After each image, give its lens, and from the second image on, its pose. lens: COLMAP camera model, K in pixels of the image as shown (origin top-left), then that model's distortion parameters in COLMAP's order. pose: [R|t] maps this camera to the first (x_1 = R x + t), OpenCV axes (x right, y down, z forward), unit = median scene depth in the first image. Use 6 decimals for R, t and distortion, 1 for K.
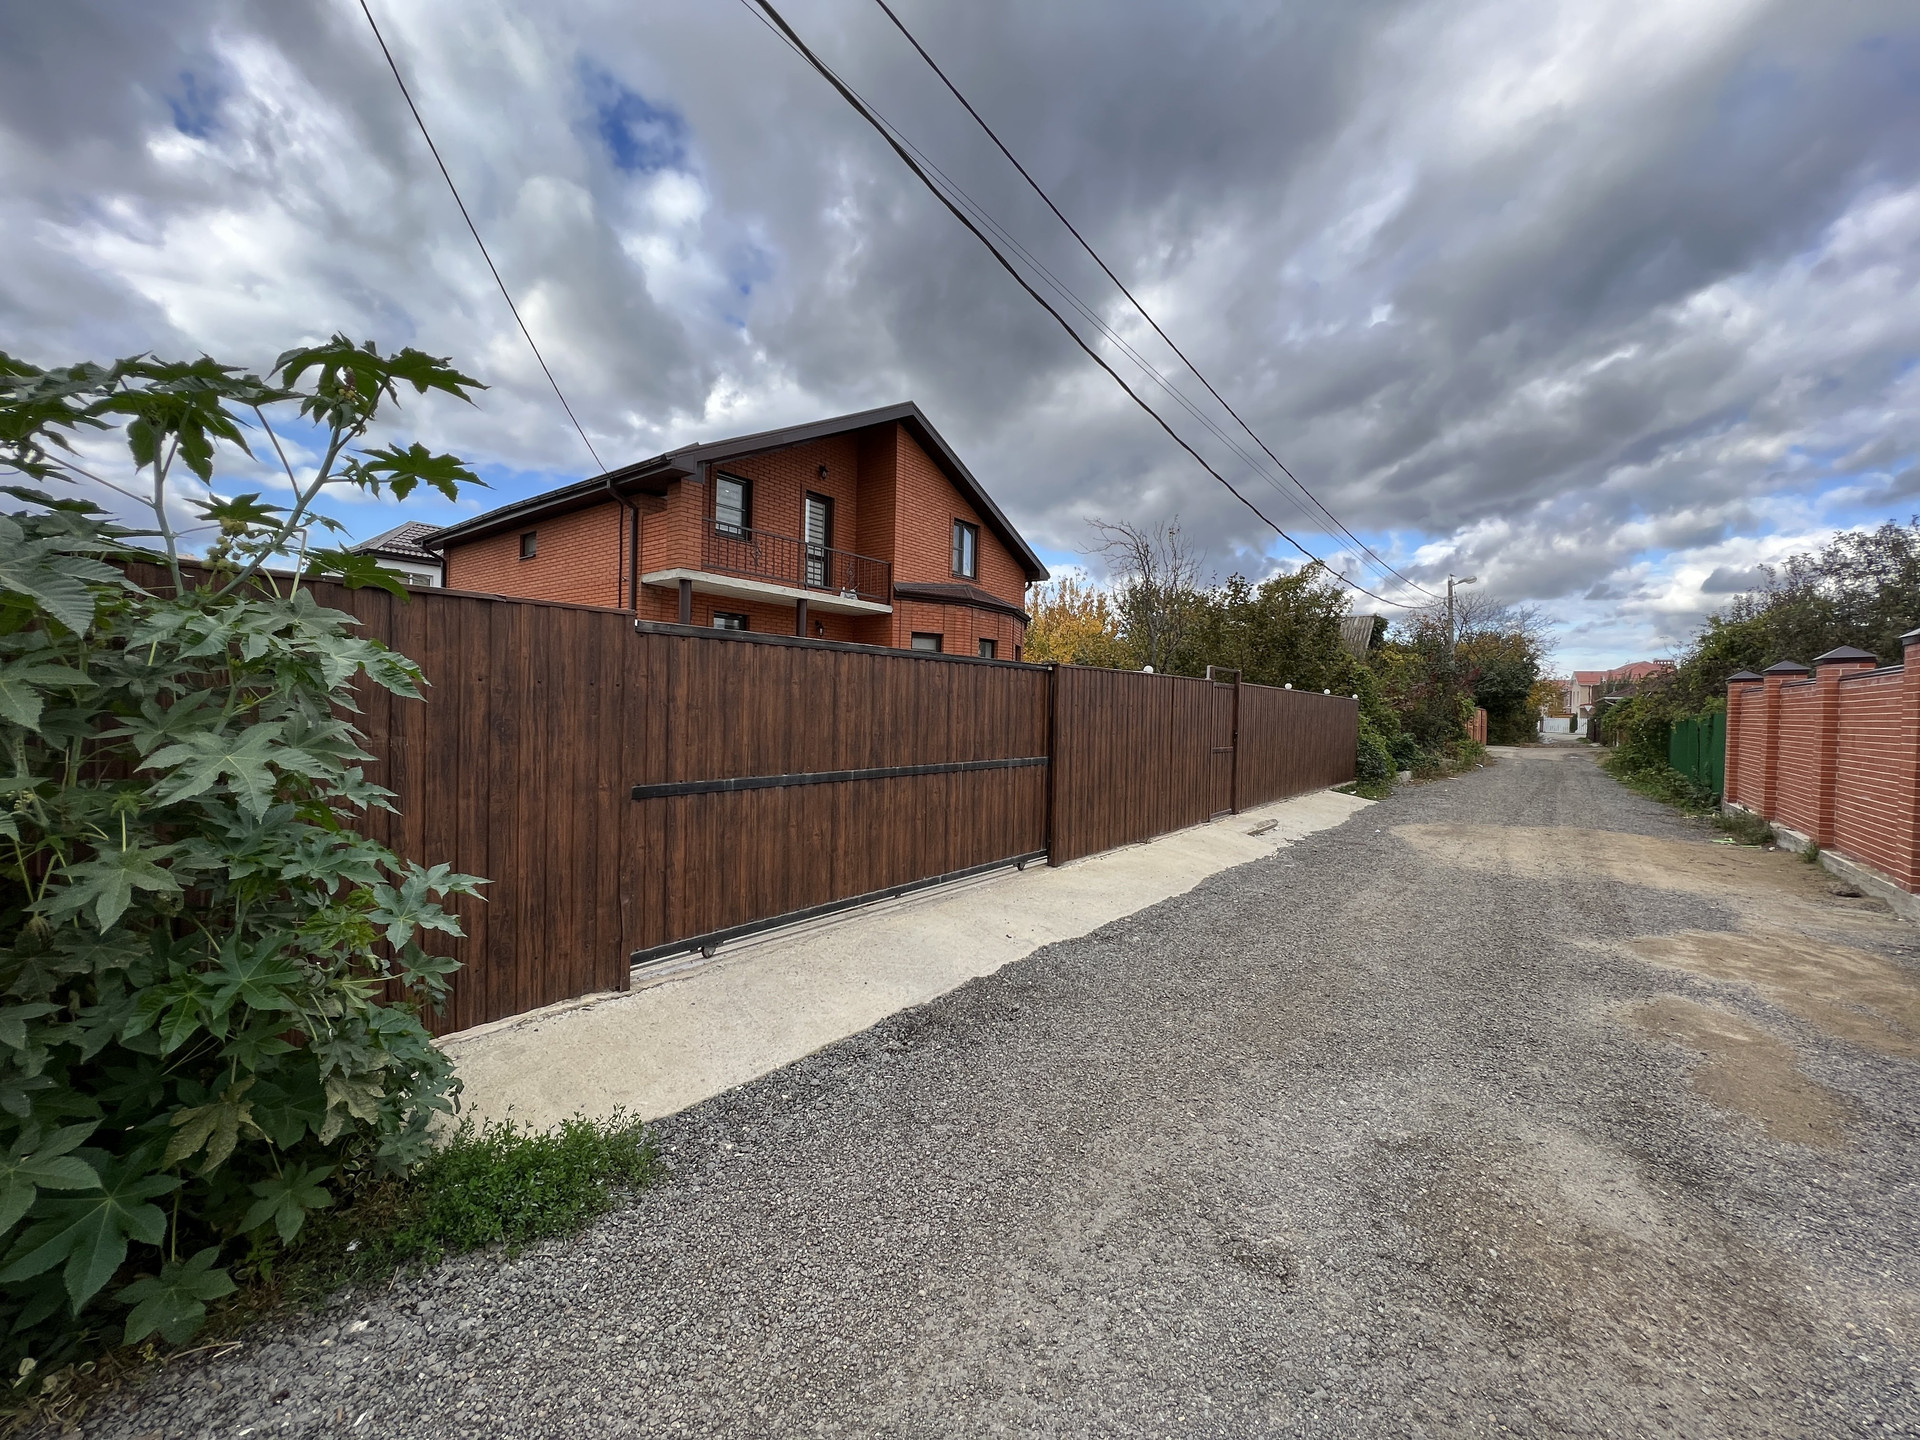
lens RADIAL K [[769.9, 0, 958.2], [0, 769.9, 726.0], [0, 0, 1]] dist [-0.001973, 0.000365]
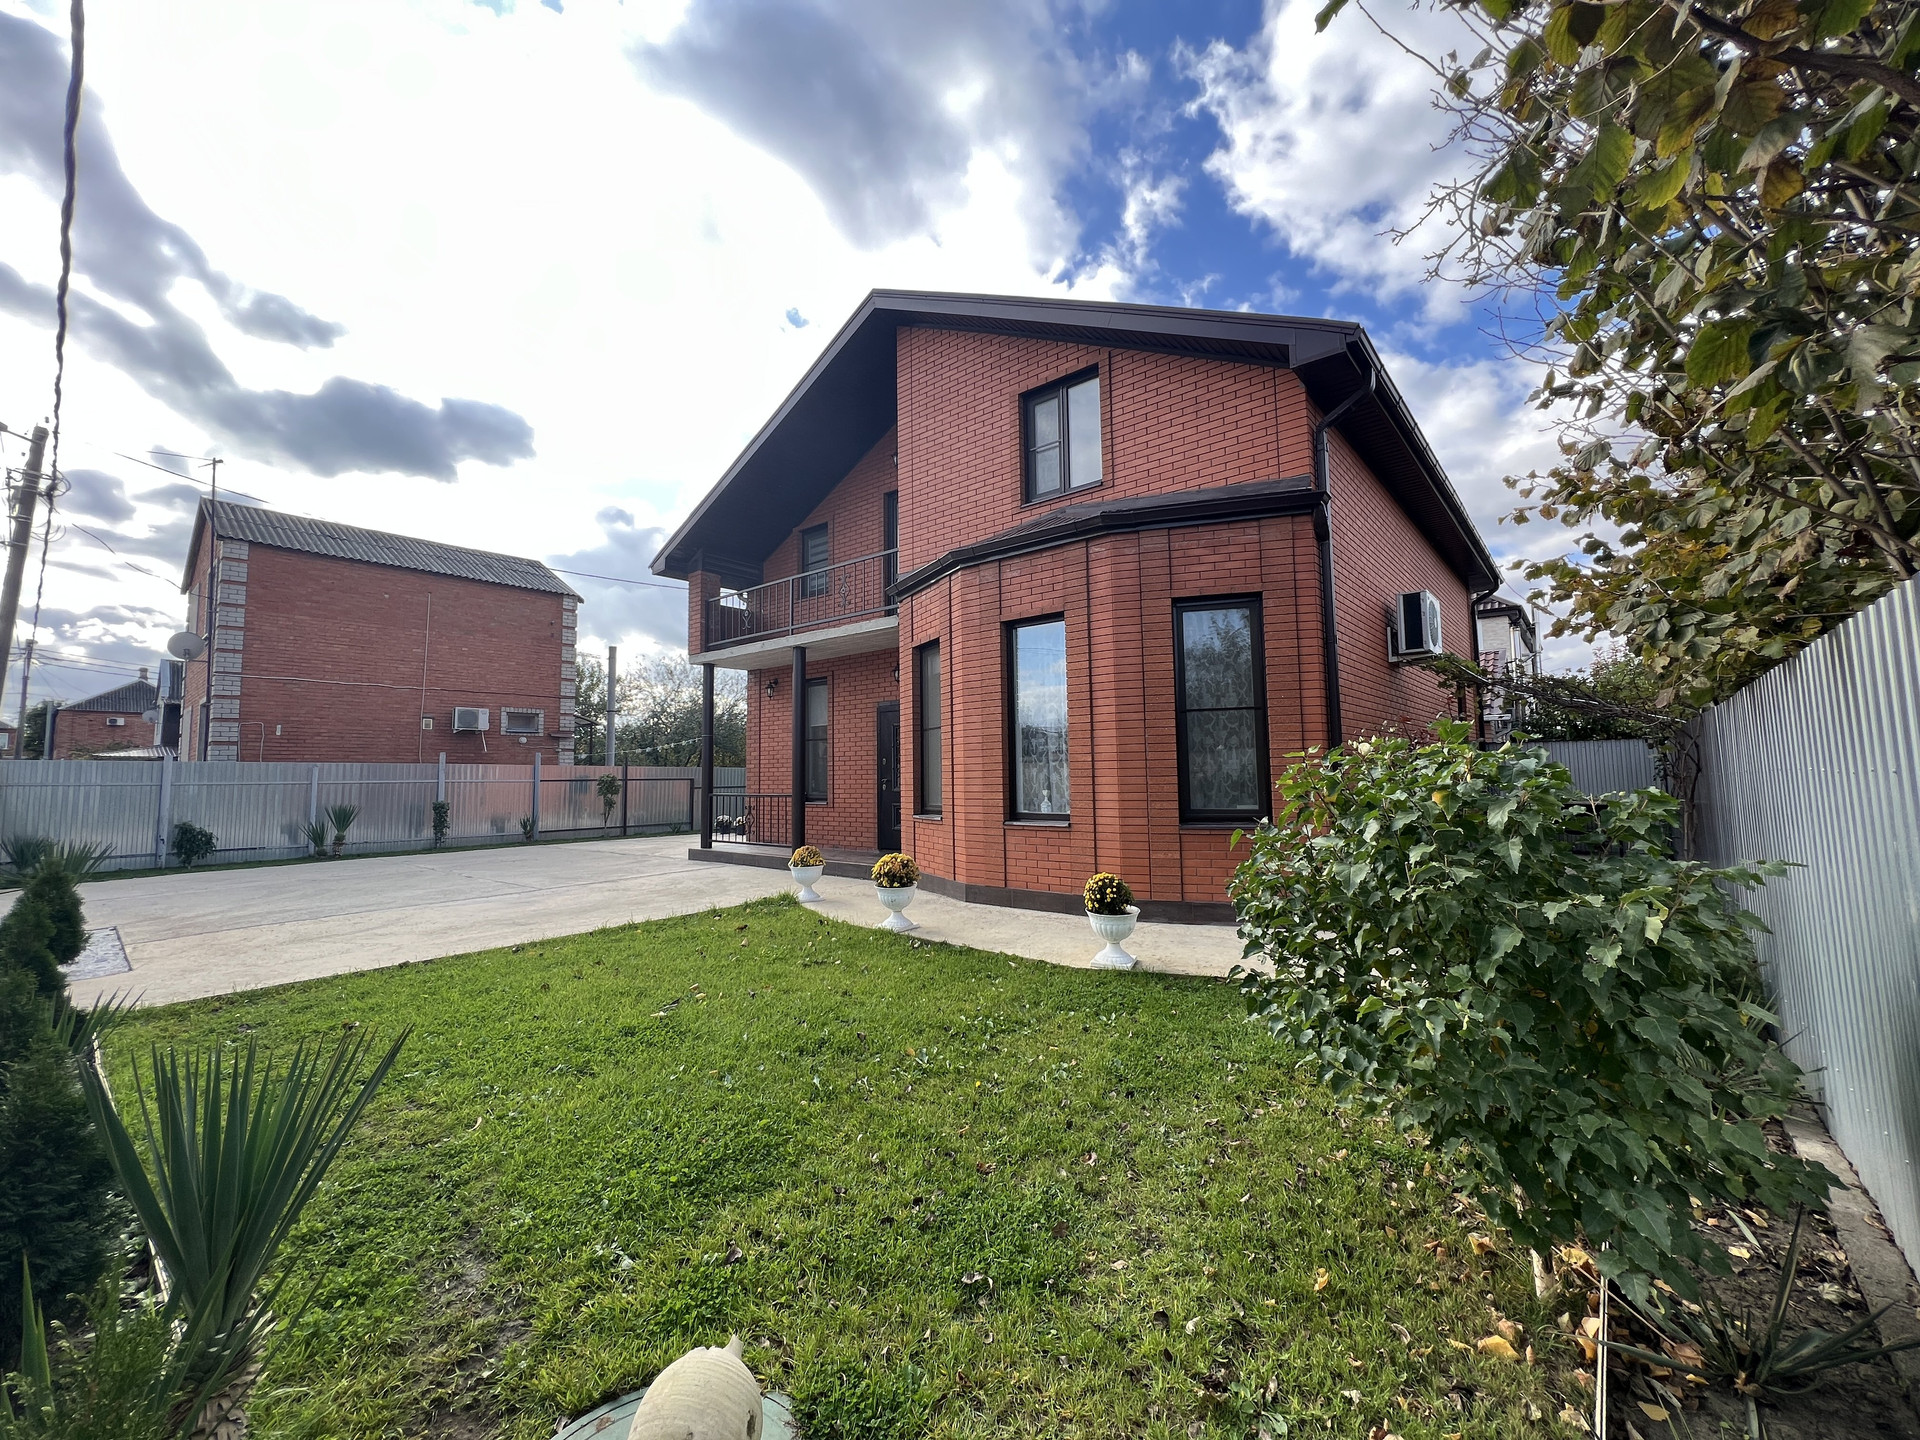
lens RADIAL K [[769.9, 0, 963.3], [0, 769.9, 715.0], [0, 0, 1]] dist [-0.001973, 0.000365]
pose [[-0.038090, -0.102279, -0.994026, 0.669081], [-0.013096, 0.994714, -0.101848, -0.018835], [0.999188, 0.009138, -0.039228, 1.398424]]
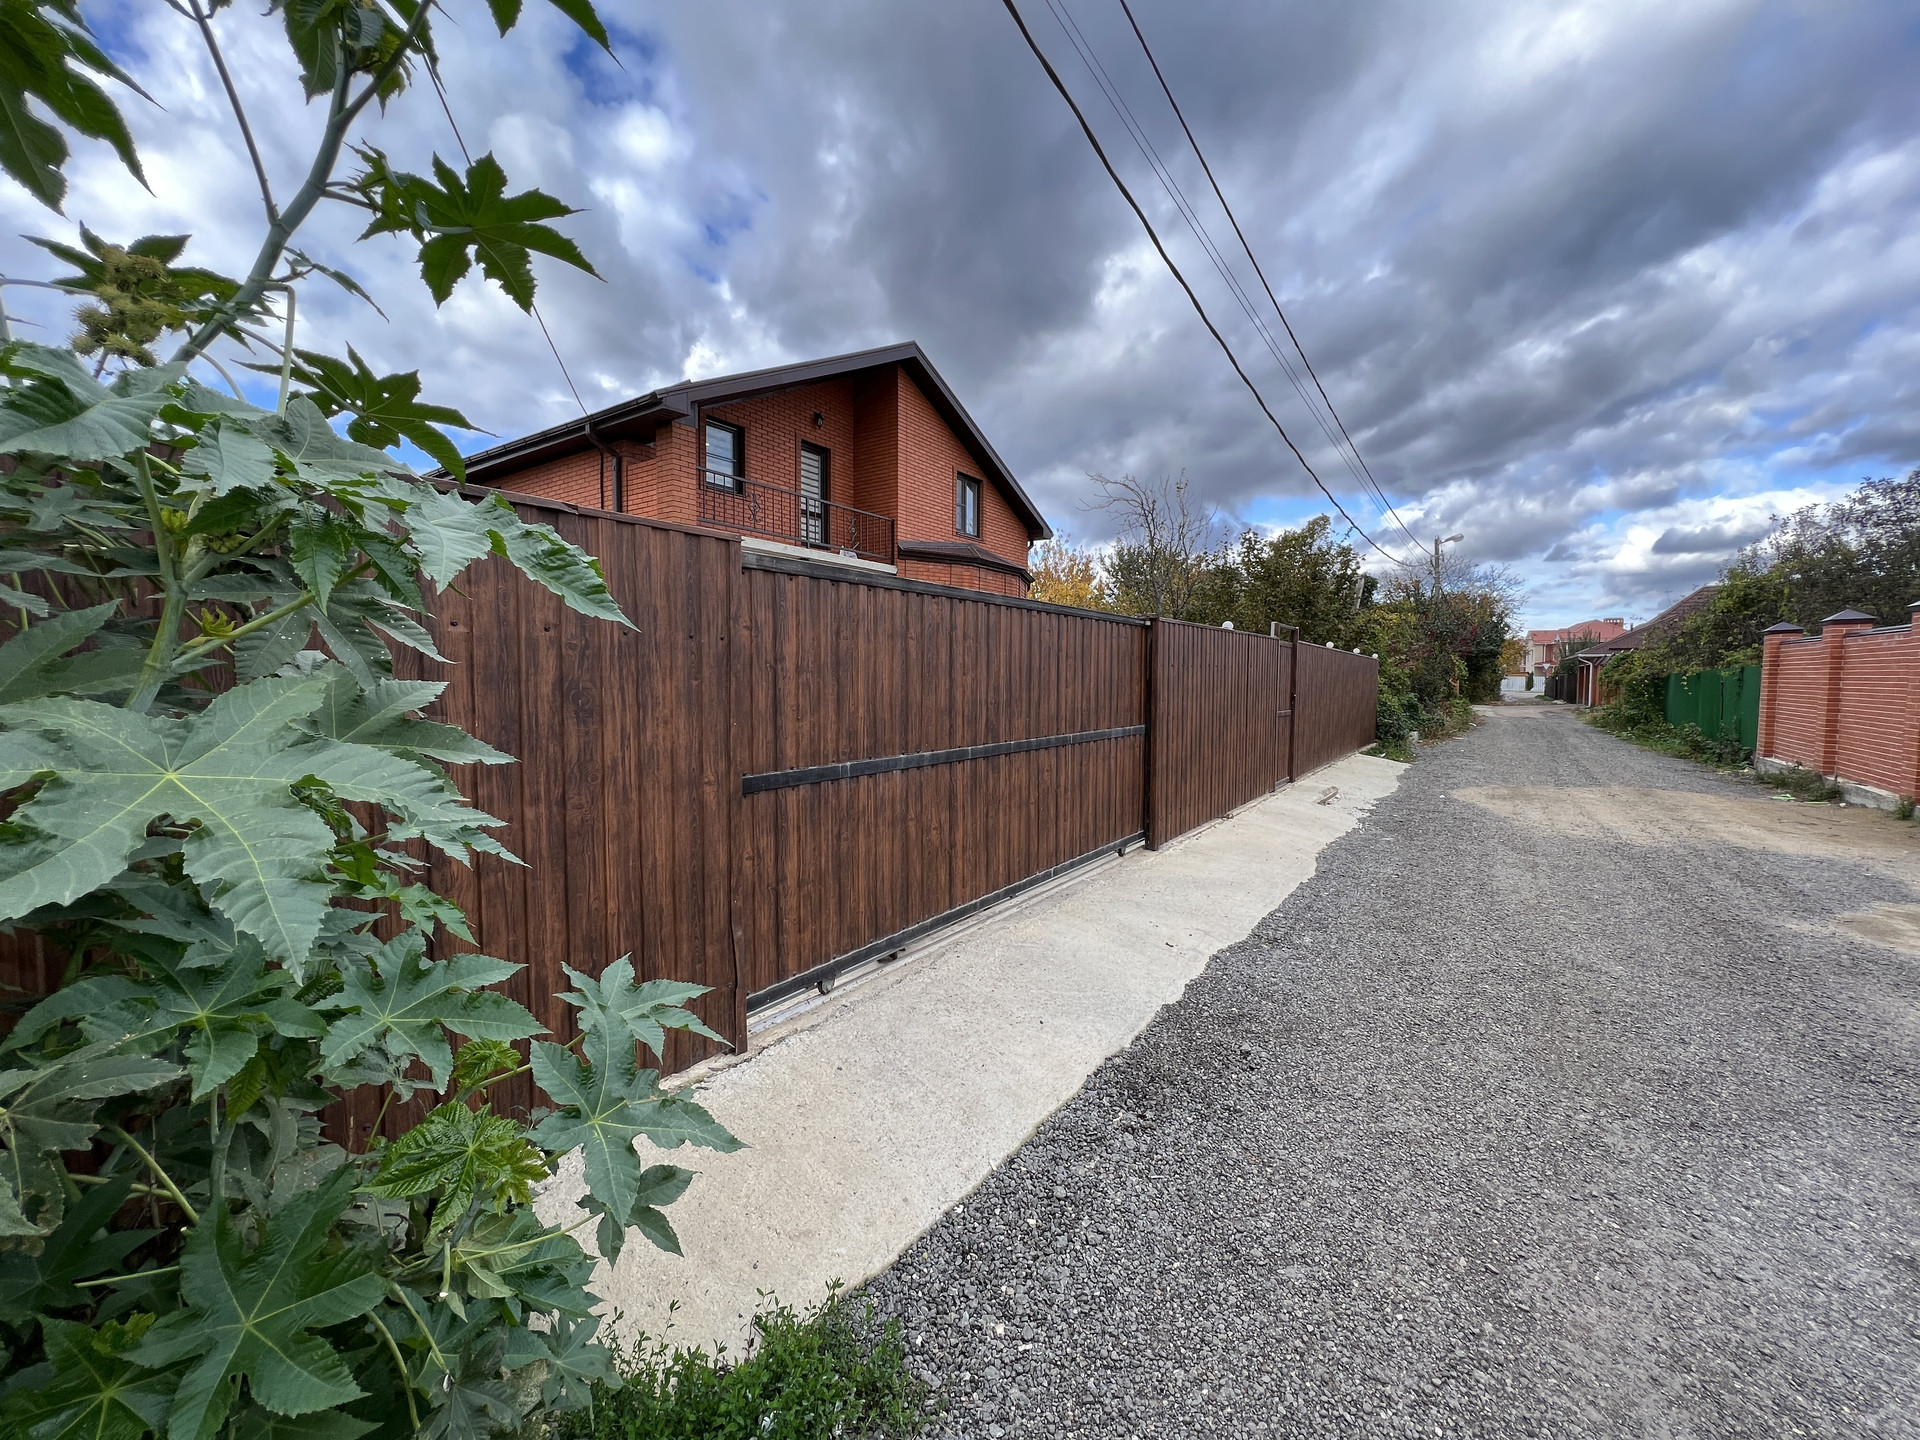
lens RADIAL K [[769.9, 0, 974.0], [0, 769.9, 712.9], [0, 0, 1]] dist [-0.001973, 0.000365]
pose [[0.997847, -0.017205, 0.063281, -0.070110], [0.015614, 0.999551, 0.025559, 0.000425], [-0.063692, -0.024516, 0.997668, 0.071915]]
